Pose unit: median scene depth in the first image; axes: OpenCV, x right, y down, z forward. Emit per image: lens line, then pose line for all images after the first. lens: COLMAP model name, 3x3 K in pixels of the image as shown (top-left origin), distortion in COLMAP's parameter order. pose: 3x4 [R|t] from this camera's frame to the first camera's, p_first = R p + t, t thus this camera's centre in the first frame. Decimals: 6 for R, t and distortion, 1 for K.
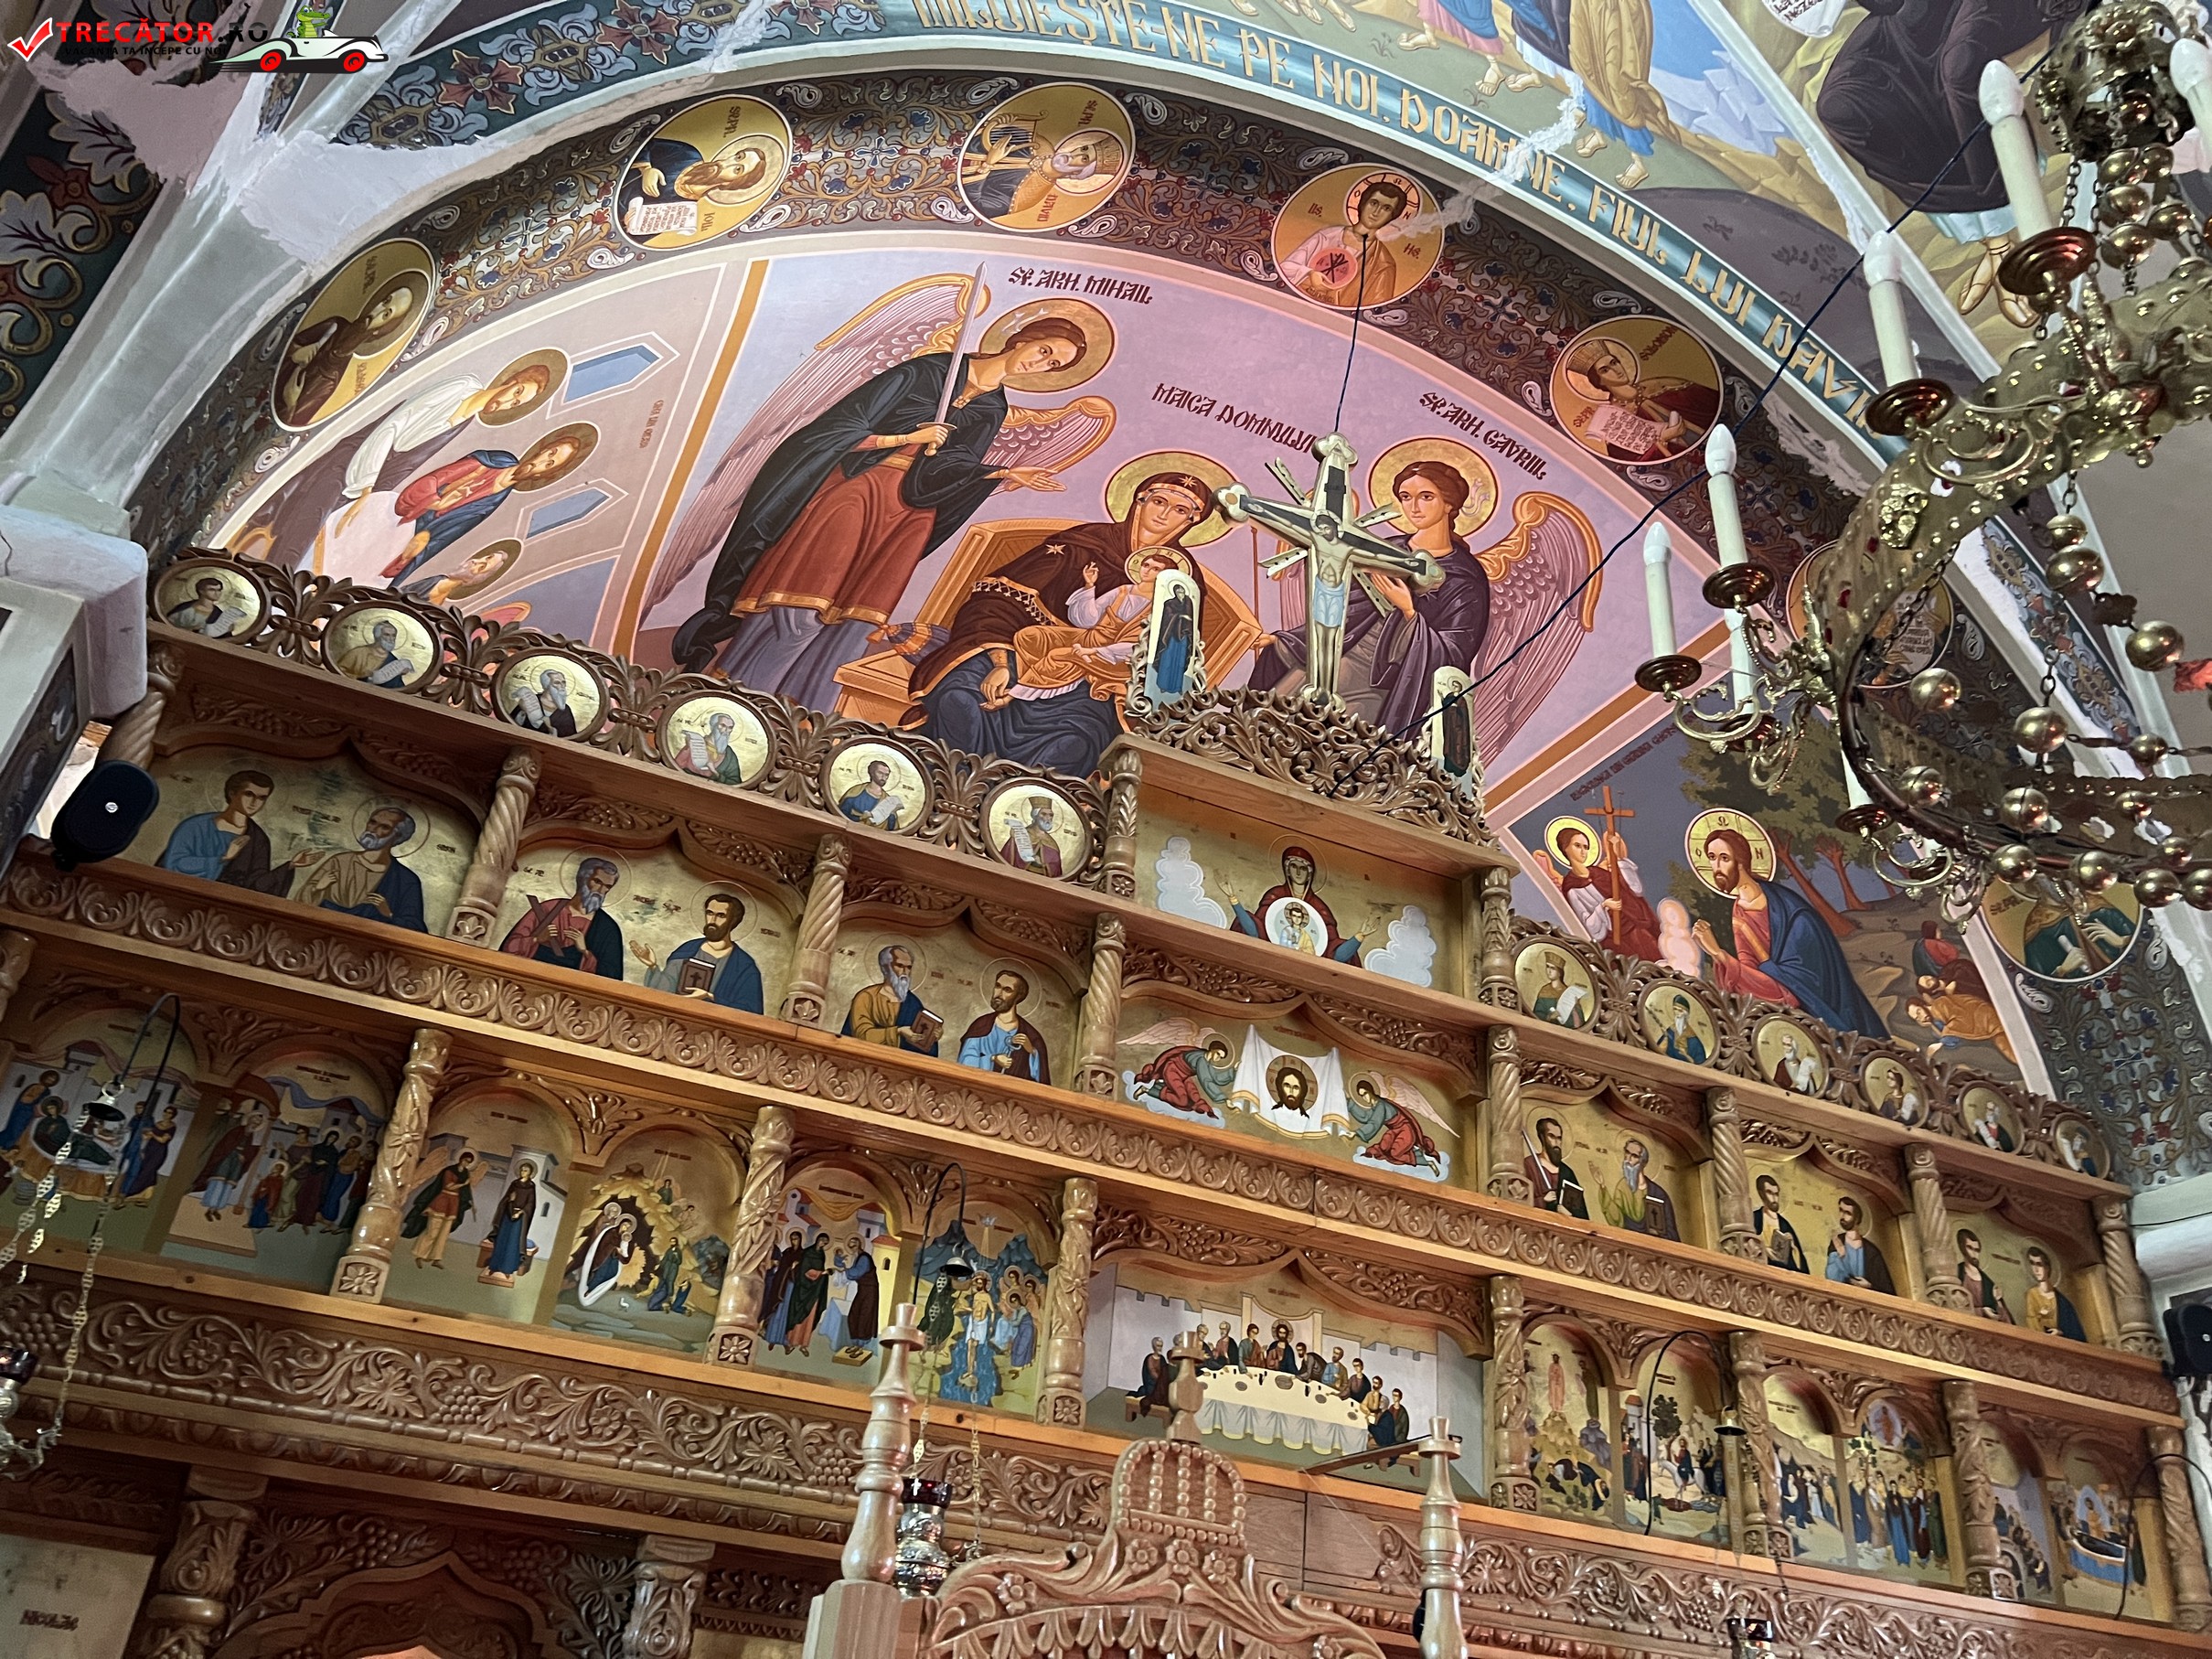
lens RADIAL K [[1672.3, 0, 1100.8], [0, 1672.3, 833.1], [0, 0, 1]] dist [0.060570, -0.068056]
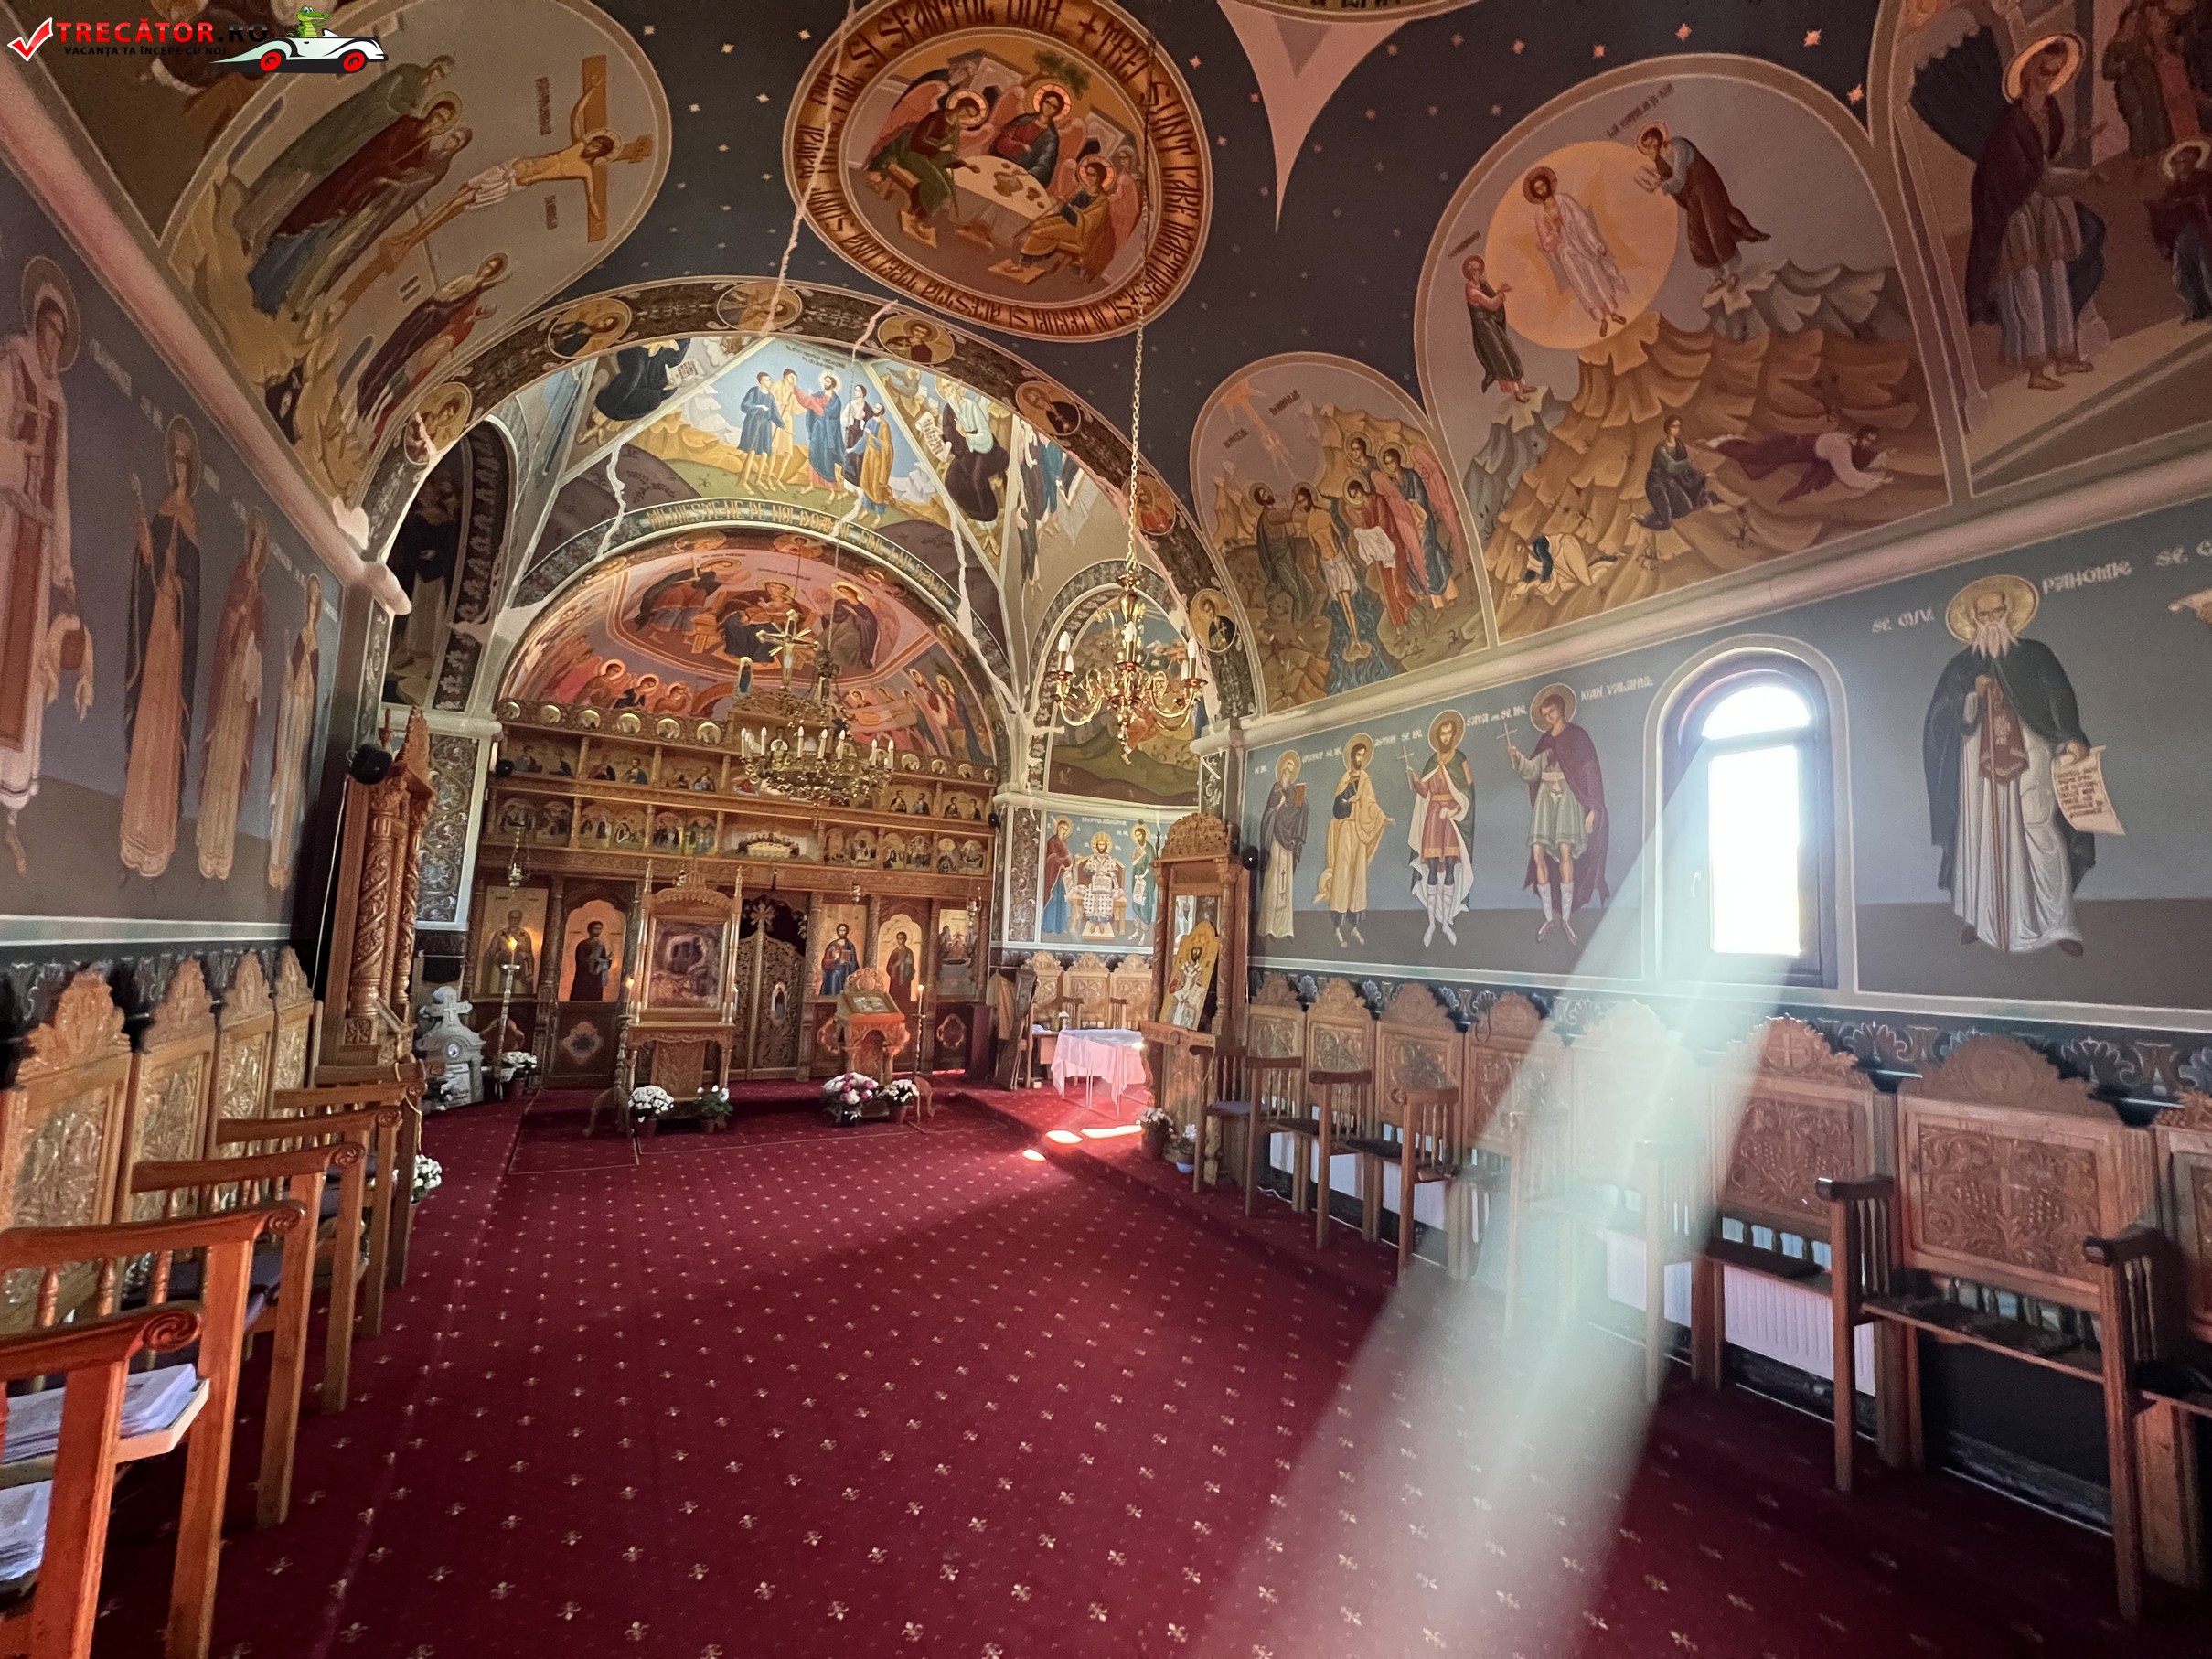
lens RADIAL K [[886.0, 0, 1108.8], [0, 886.0, 831.6], [0, 0, 1]] dist [-0.001925, 0.000451]
pose [[0.992021, -0.041478, 0.119051, 0.766426], [-0.010020, 0.915399, 0.402424, -0.761977], [-0.125671, -0.400406, 0.907679, -1.475688]]
